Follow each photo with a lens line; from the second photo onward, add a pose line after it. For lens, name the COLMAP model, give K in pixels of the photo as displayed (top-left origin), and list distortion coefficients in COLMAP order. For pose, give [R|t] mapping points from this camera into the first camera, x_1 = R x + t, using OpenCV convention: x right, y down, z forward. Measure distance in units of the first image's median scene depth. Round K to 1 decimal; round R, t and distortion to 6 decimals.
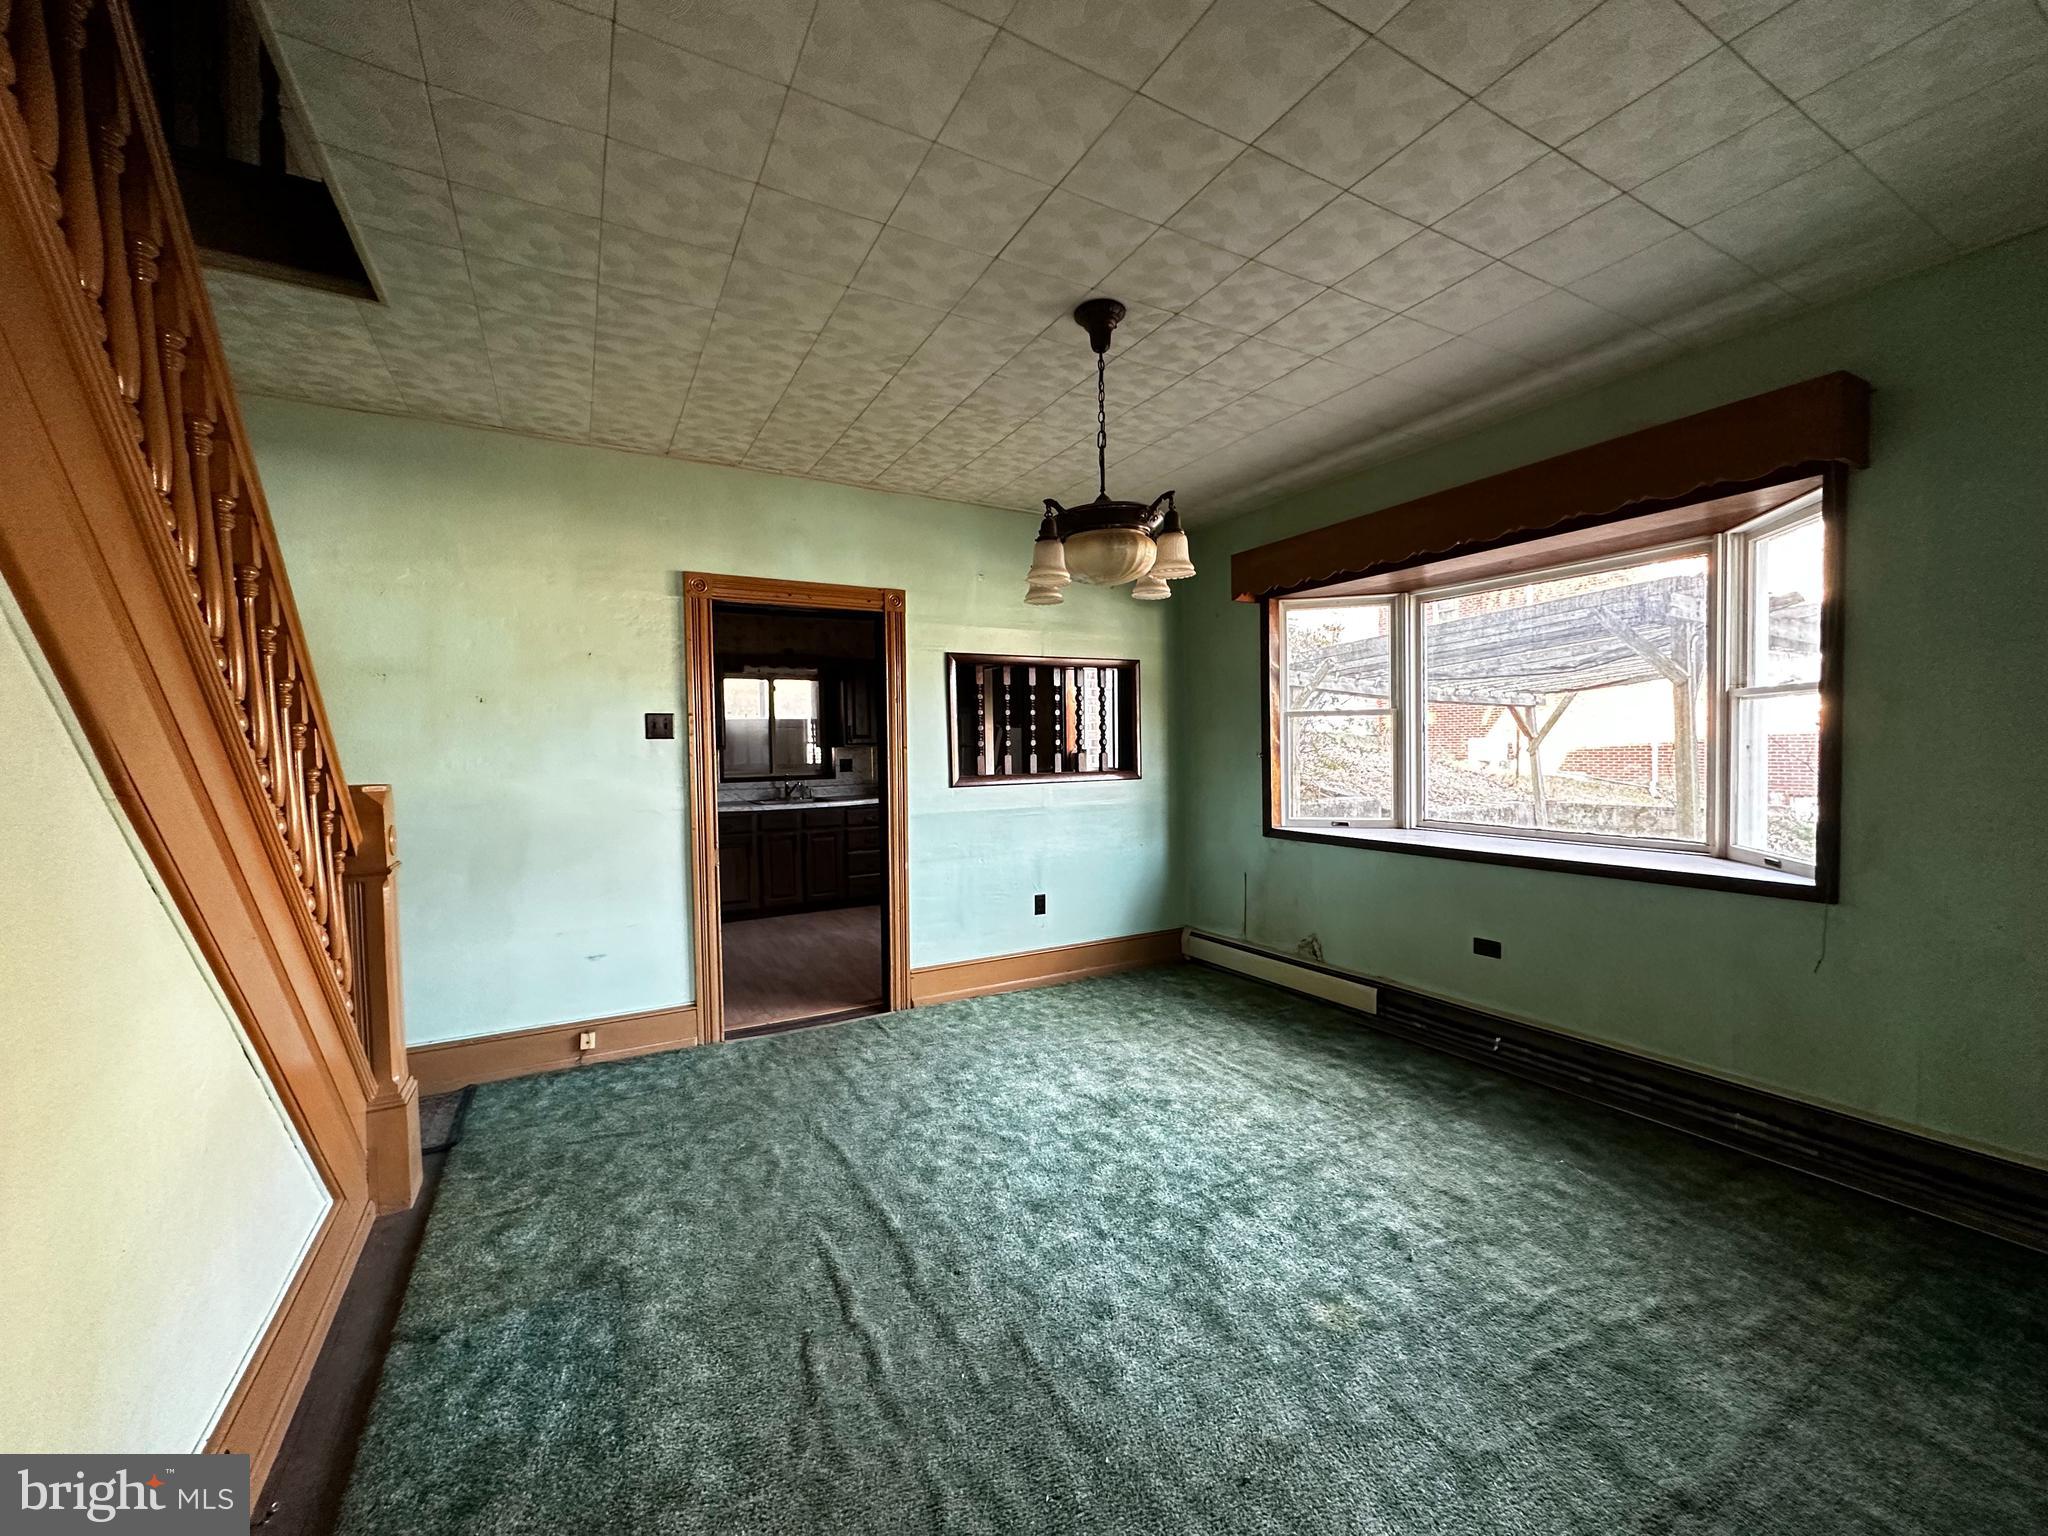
lens RADIAL K [[813.8, 0, 1026.1], [0, 813.8, 769.6], [0, 0, 1]] dist [-0.001967, 0.000157]
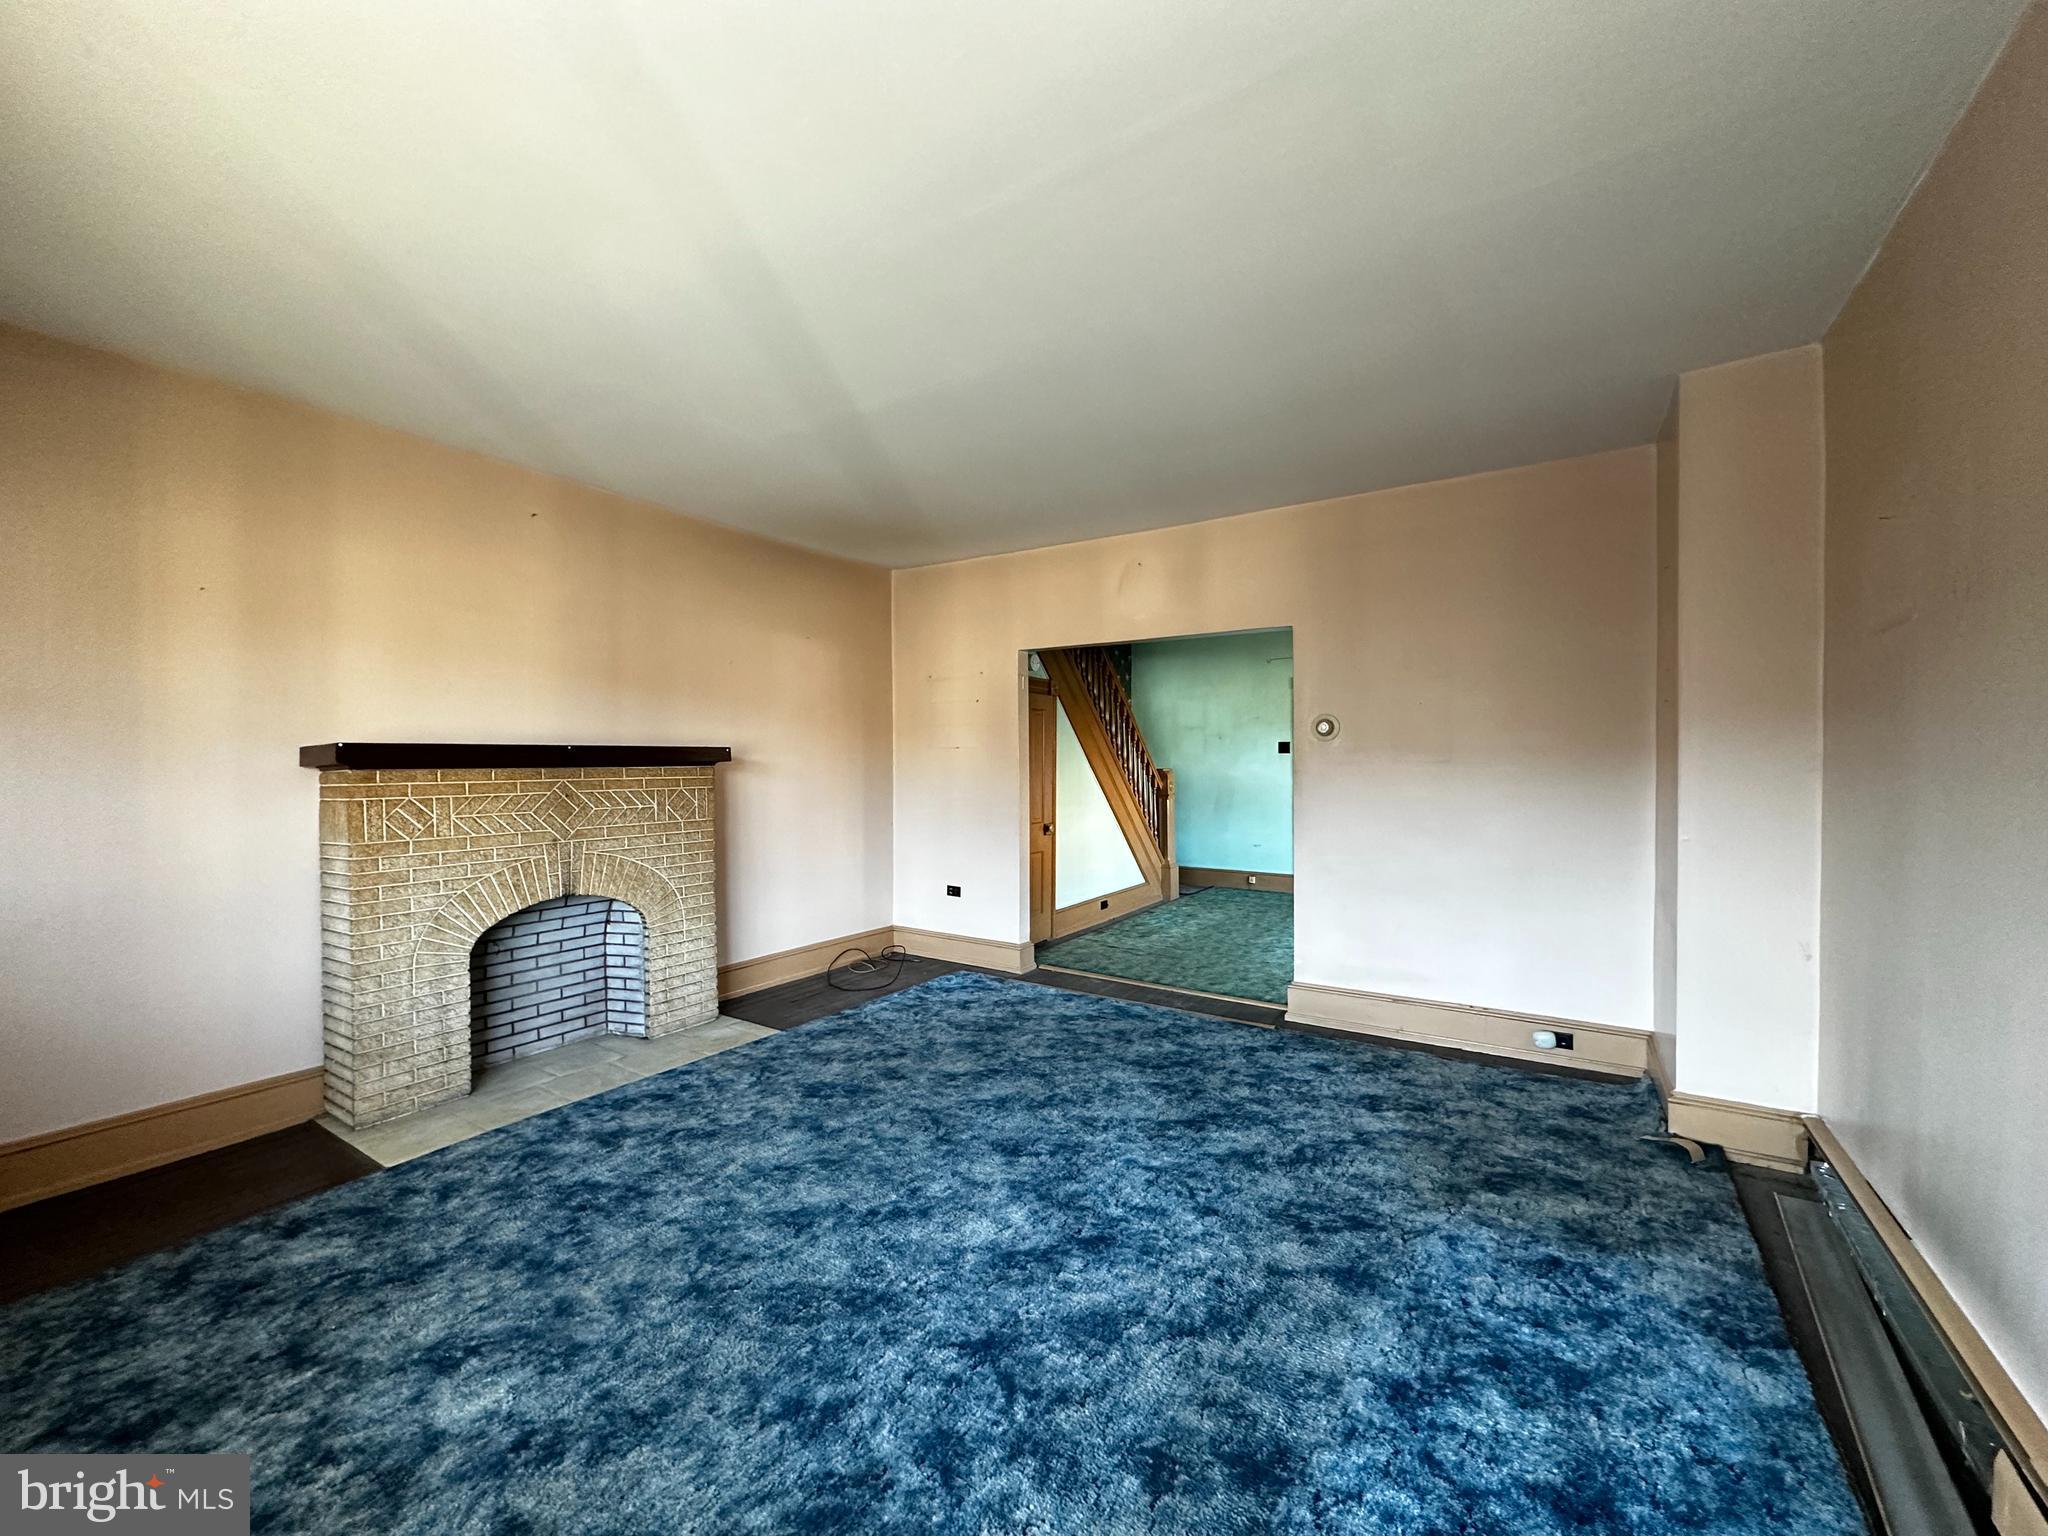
lens RADIAL K [[813.8, 0, 1026.1], [0, 813.8, 769.6], [0, 0, 1]] dist [-0.001967, 0.000157]
pose [[0.461358, 0.025462, -0.886849, 1.173292], [-0.025818, 0.999550, 0.015267, -0.008412], [0.886838, 0.015853, 0.461808, -0.645372]]
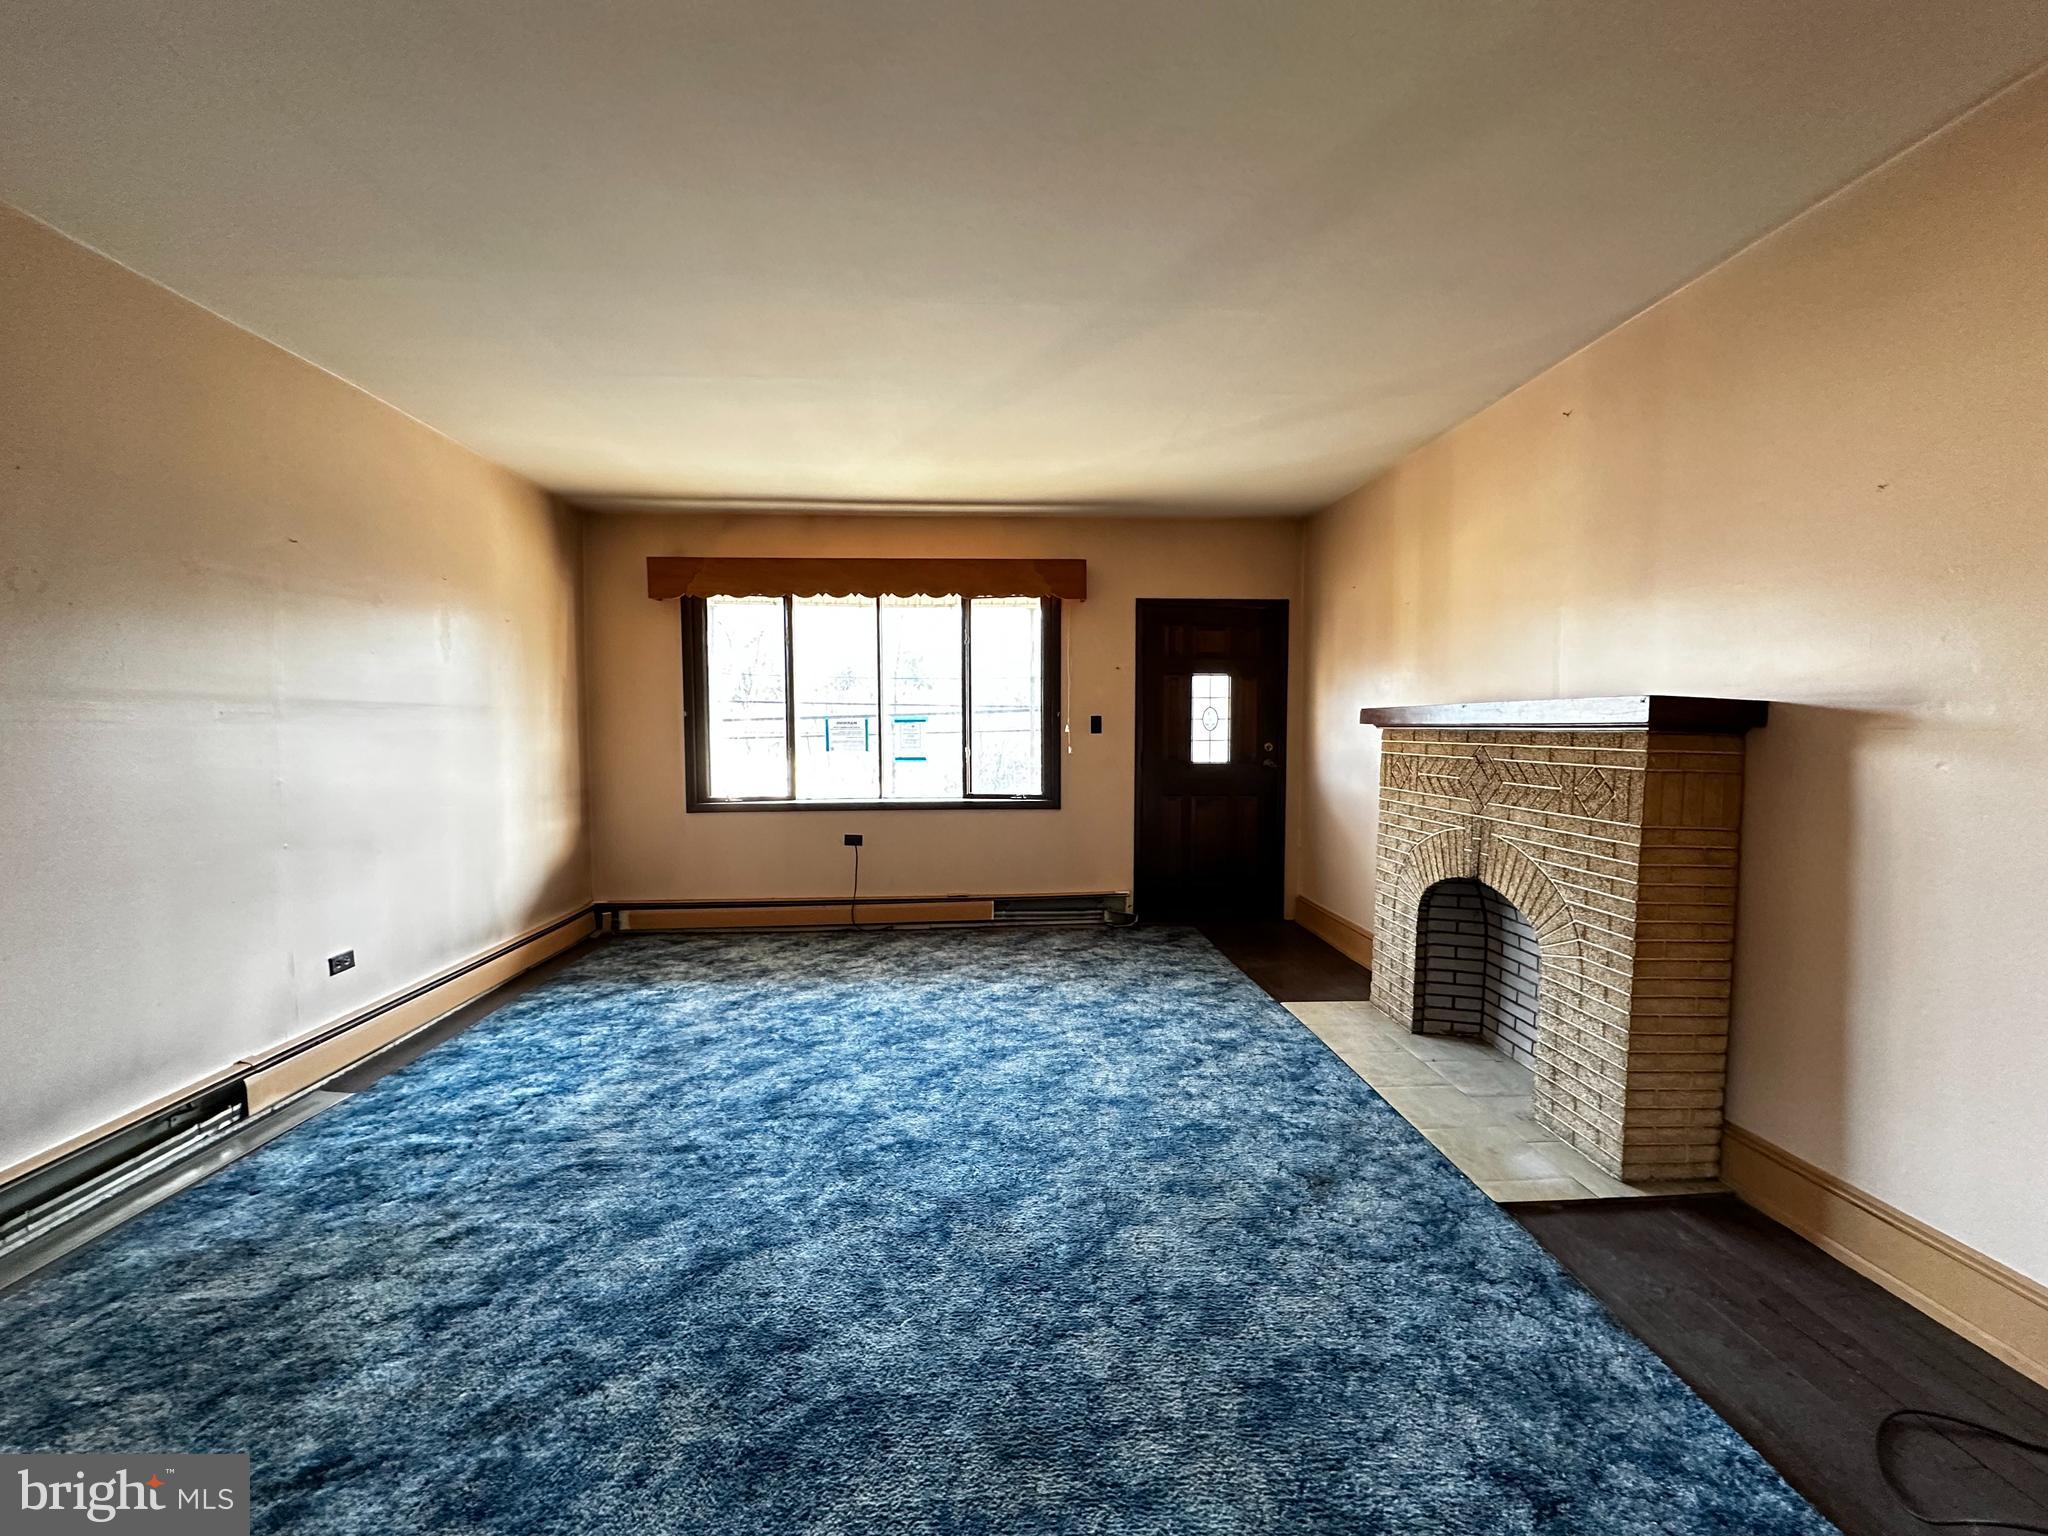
lens RADIAL K [[813.8, 0, 1026.1], [0, 813.8, 769.6], [0, 0, 1]] dist [-0.001967, 0.000157]
pose [[-0.900556, -0.007649, 0.434673, 0.127339], [0.025210, 0.997244, 0.069781, -0.010836], [-0.434009, 0.073800, -0.897881, 0.248724]]
